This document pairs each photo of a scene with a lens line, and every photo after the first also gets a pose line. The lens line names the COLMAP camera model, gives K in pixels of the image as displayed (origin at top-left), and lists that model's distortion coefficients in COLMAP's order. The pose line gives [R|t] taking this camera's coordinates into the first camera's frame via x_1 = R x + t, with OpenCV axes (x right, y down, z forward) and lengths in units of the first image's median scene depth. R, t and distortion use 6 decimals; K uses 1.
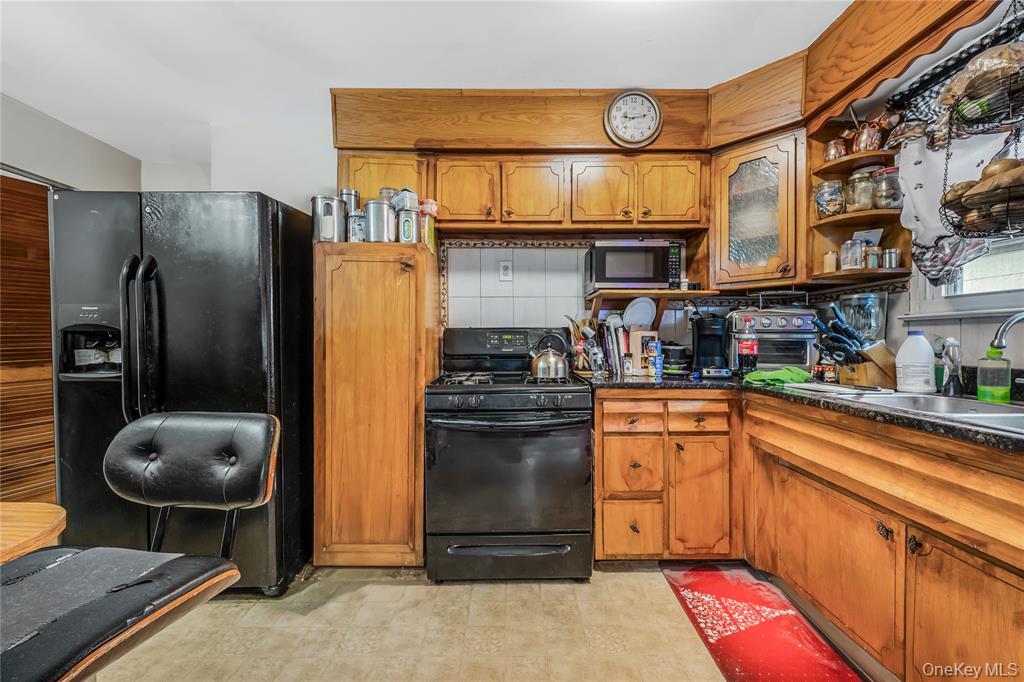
lens RADIAL K [[422.6, 0, 504.1], [0, 422.6, 342.5], [0, 0, 1]] dist [0.000665, -0.000081]
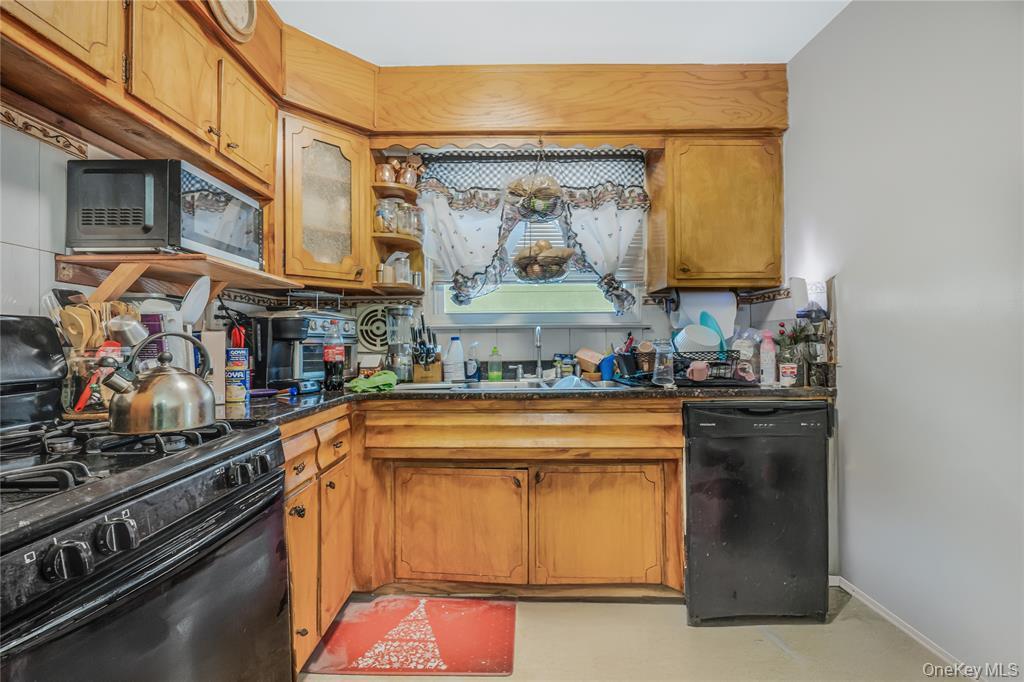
lens RADIAL K [[466.8, 0, 512.0], [0, 466.8, 341.0], [0, 0, 1]] dist [-0.000132, -0.012930]
pose [[-0.039010, 0.008724, 0.999201, -0.470370], [0.018167, 0.999803, -0.008020, 0.000781], [-0.999074, 0.017839, -0.039161, 0.764996]]
